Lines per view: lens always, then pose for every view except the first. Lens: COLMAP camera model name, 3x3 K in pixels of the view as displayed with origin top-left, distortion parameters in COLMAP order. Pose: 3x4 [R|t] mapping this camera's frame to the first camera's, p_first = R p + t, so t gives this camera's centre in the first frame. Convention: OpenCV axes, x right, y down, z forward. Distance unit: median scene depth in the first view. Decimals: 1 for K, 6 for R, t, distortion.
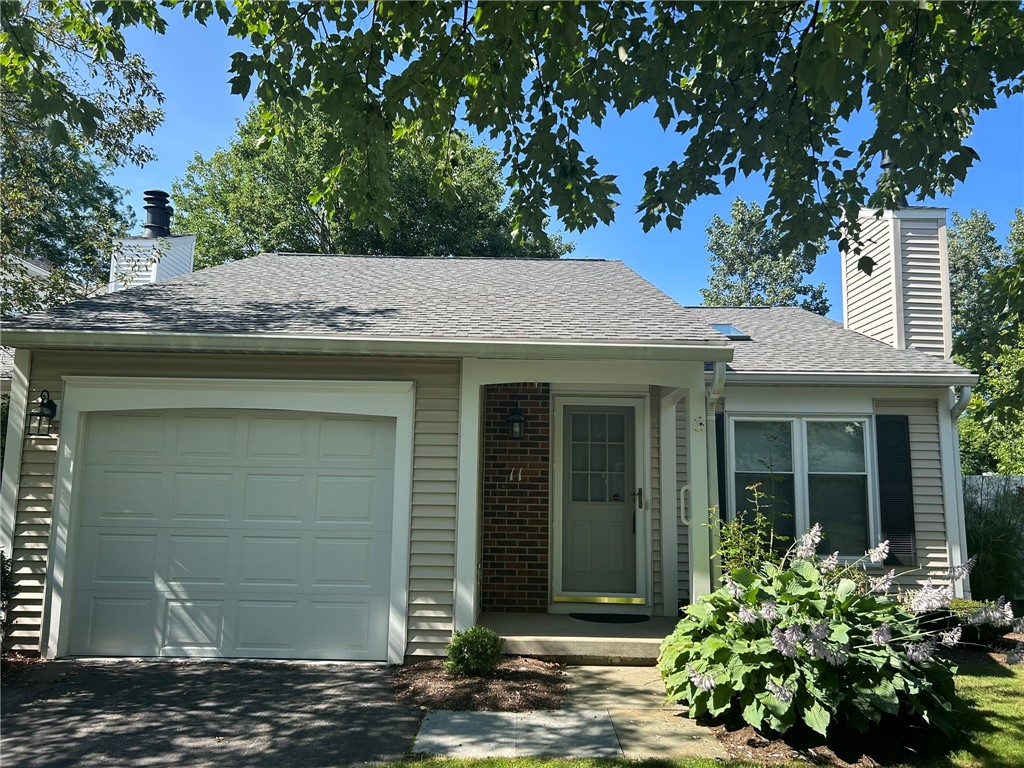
lens RADIAL K [[773.7, 0, 512.7], [0, 773.7, 383.3], [0, 0, 1]] dist [0.055265, -0.056623]
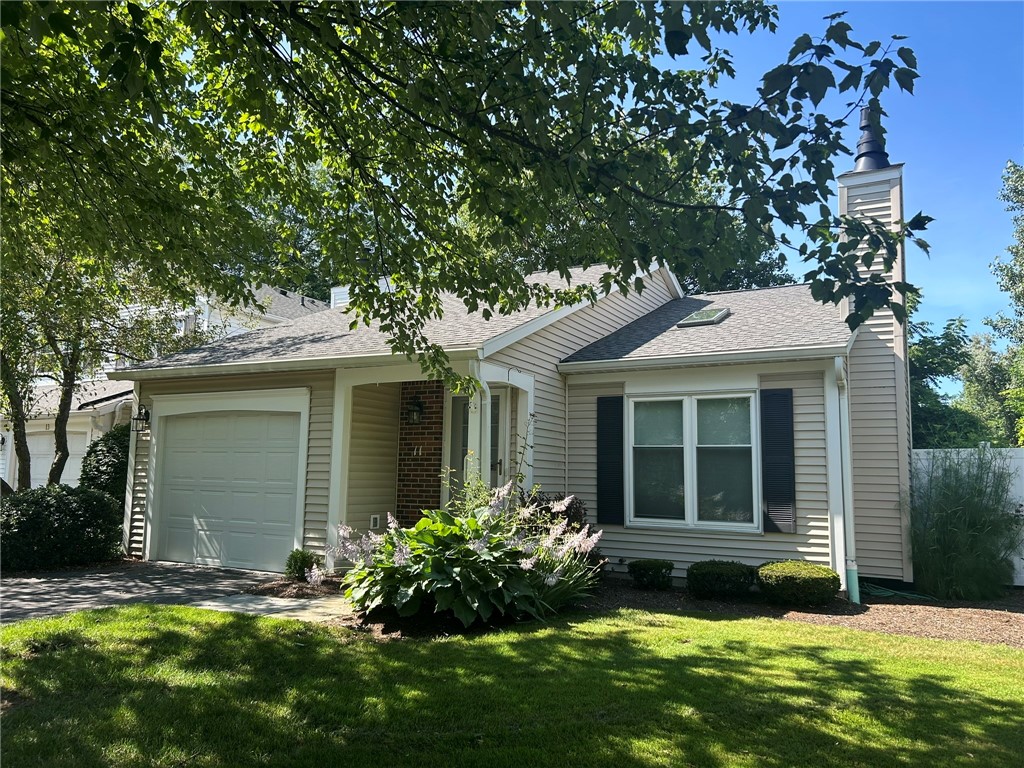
lens RADIAL K [[773.7, 0, 510.0], [0, 773.7, 387.3], [0, 0, 1]] dist [0.055265, -0.056623]
pose [[0.874383, -0.057106, -0.481865, 0.801338], [0.062656, 0.998025, -0.004582, 0.025034], [0.481175, -0.026185, 0.876234, -0.091926]]
